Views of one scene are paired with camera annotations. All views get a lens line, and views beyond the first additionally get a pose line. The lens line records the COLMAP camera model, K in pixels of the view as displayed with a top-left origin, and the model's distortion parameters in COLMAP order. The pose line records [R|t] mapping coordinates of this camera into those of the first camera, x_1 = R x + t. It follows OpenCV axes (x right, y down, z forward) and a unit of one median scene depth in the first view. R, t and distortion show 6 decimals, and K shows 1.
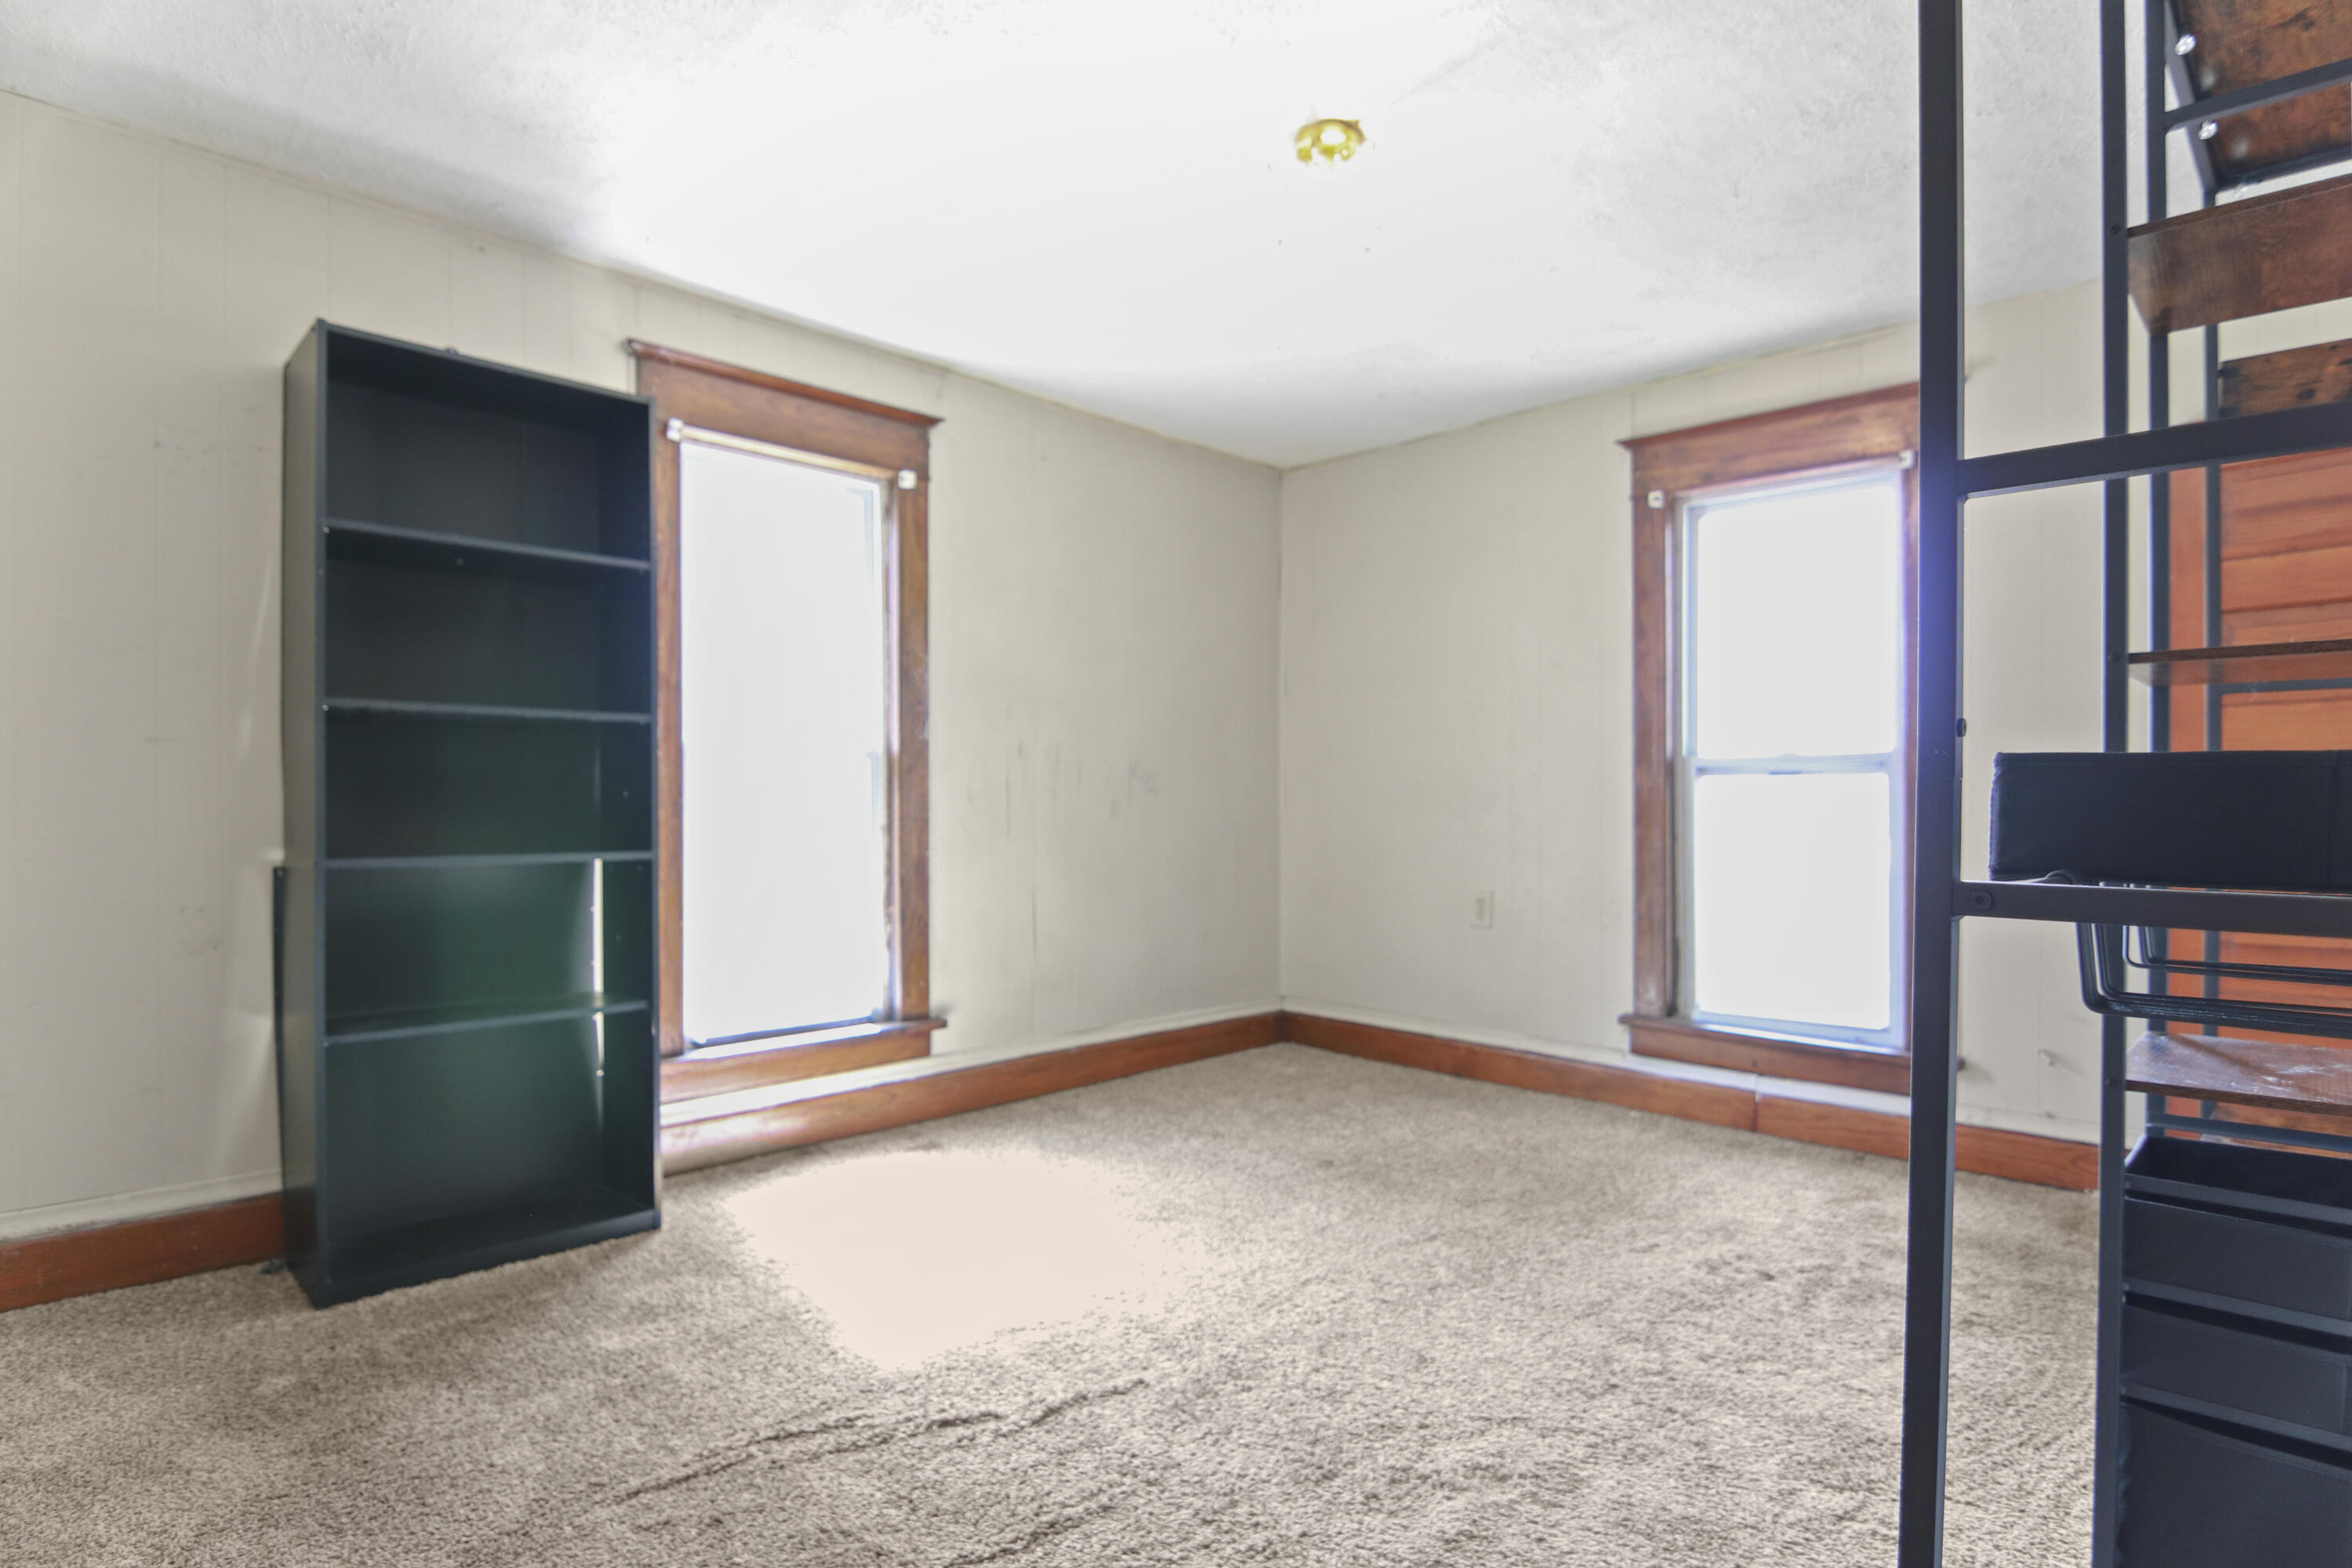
lens RADIAL K [[1235.1, 0, 1176.5], [0, 1235.1, 805.7], [0, 0, 1]] dist [-0.001291, -0.011436]
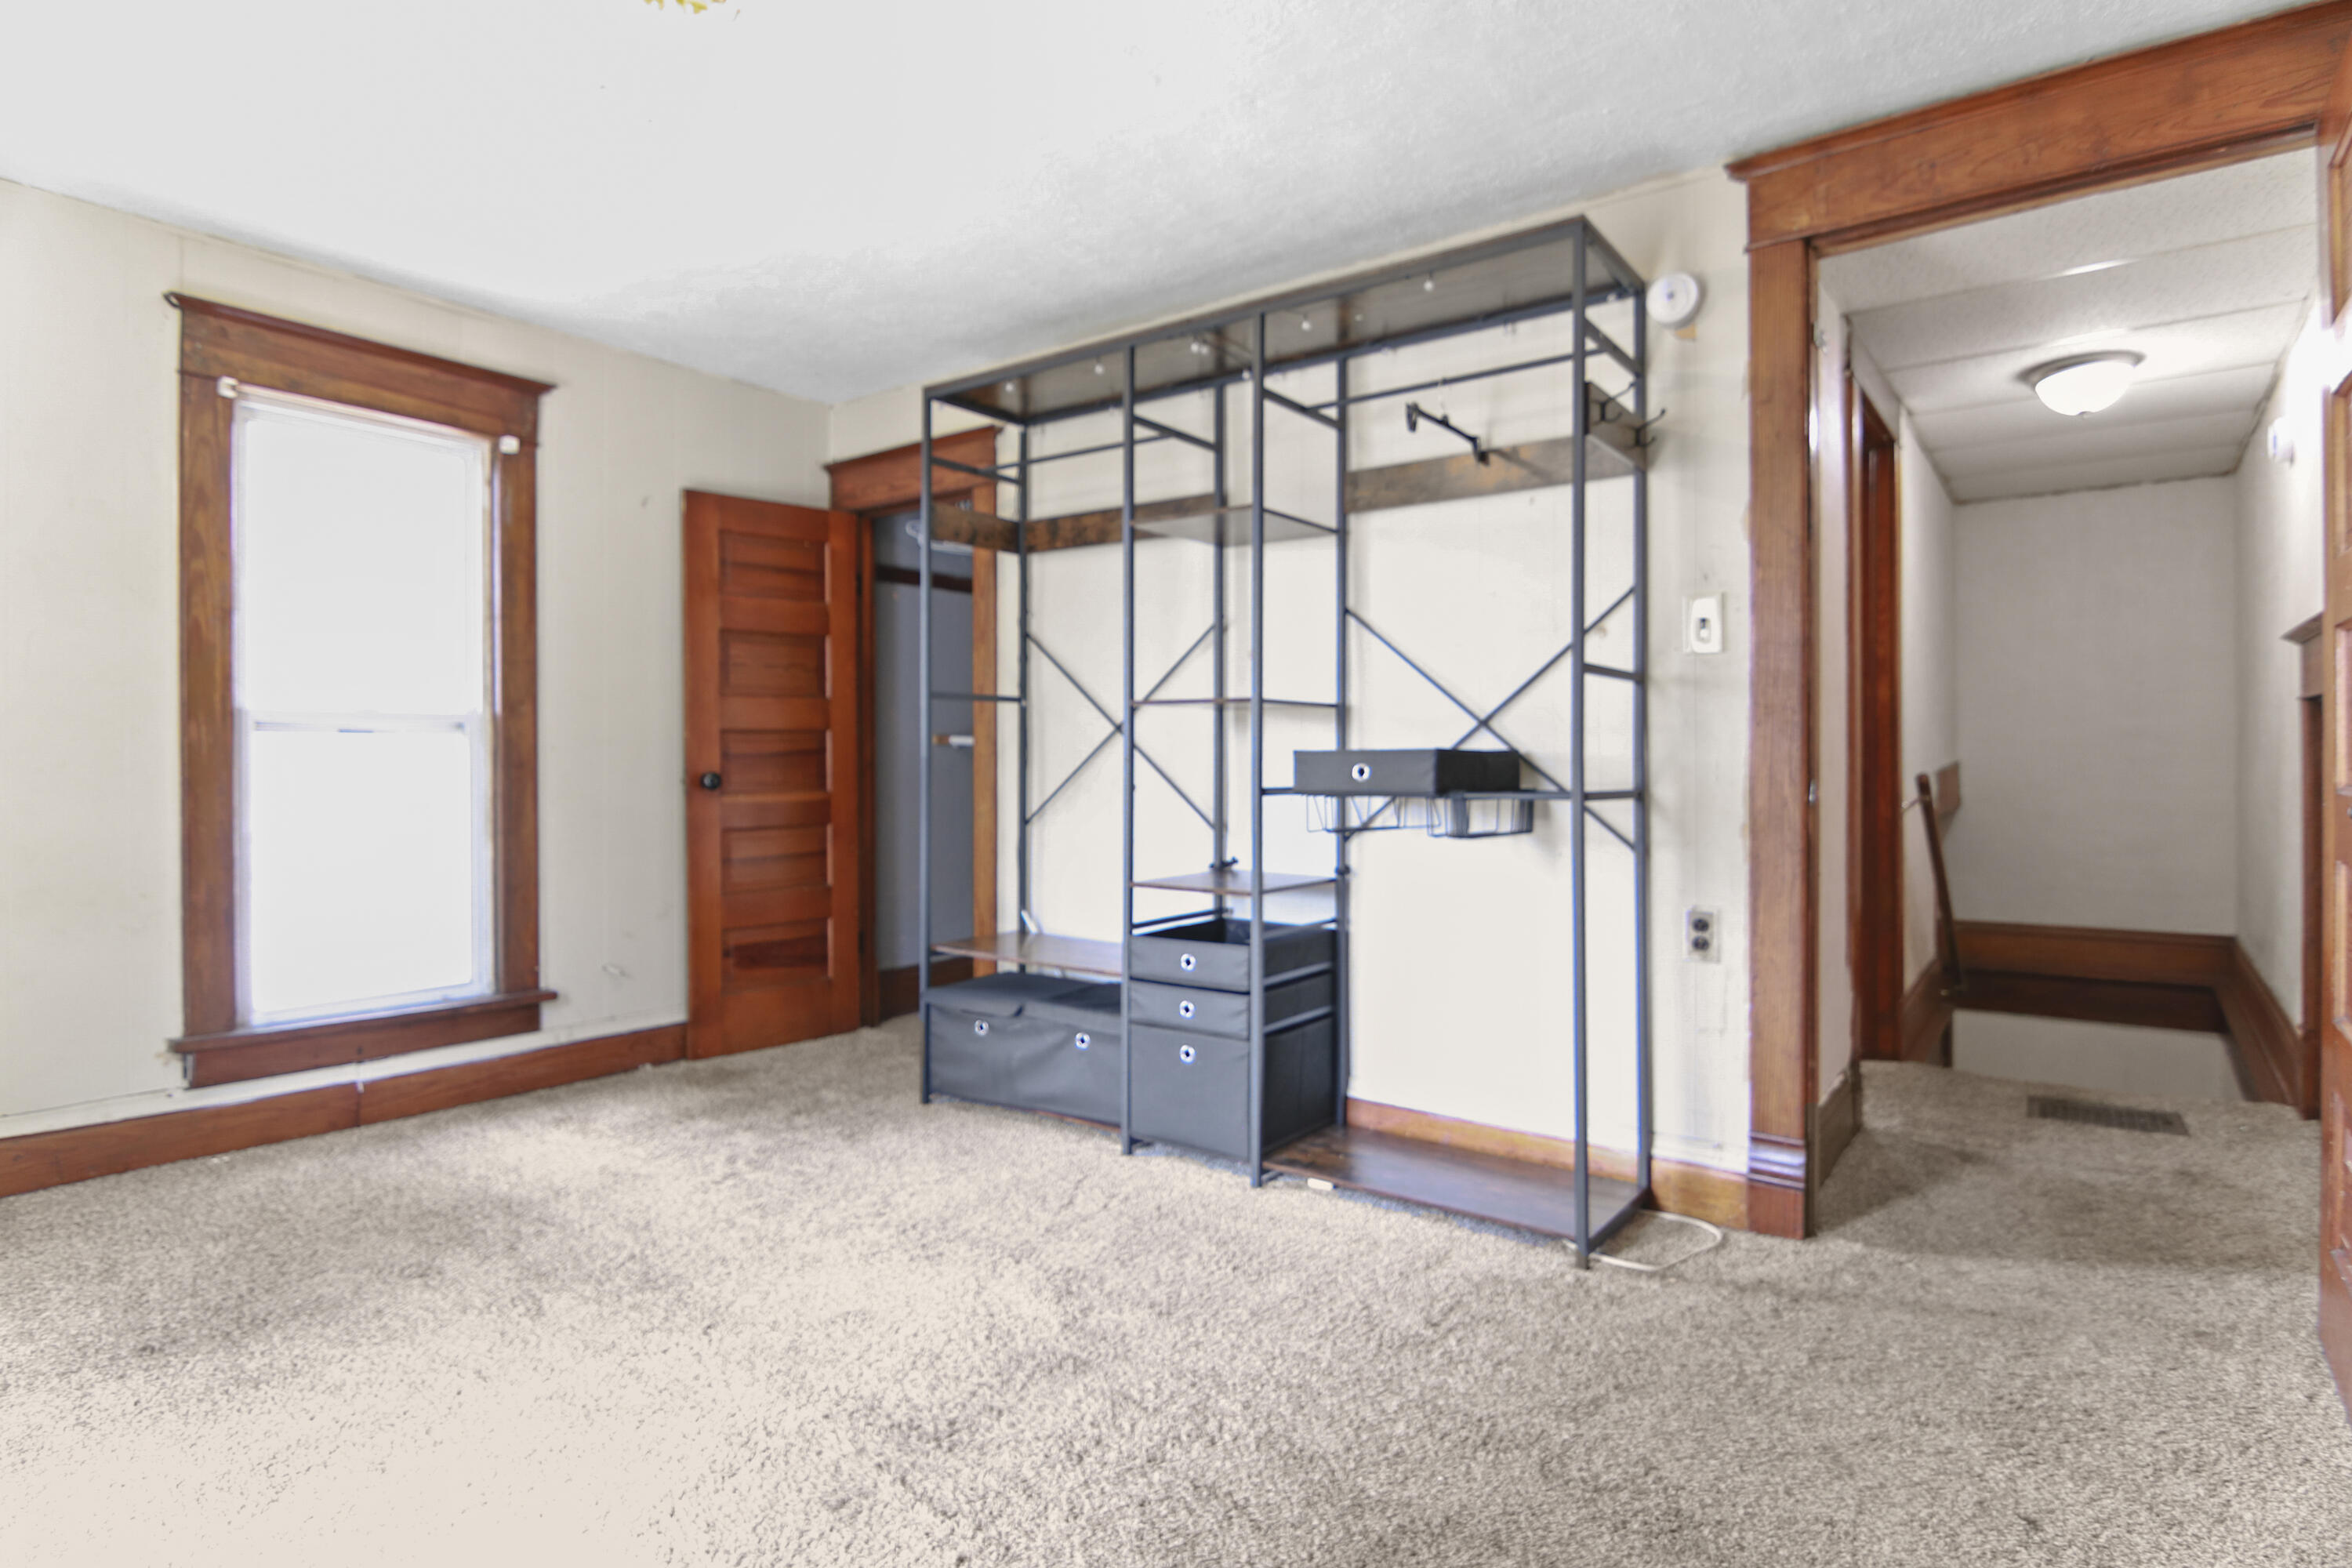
lens RADIAL K [[1223.2, 0, 1169.3], [0, 1223.2, 727.9], [0, 0, 1]] dist [-0.005617, -0.010975]
pose [[-0.122330, 0.021911, 0.992248, -0.508763], [0.006683, 0.999752, -0.021253, -0.005457], [-0.992467, 0.004031, -0.122446, 0.528774]]
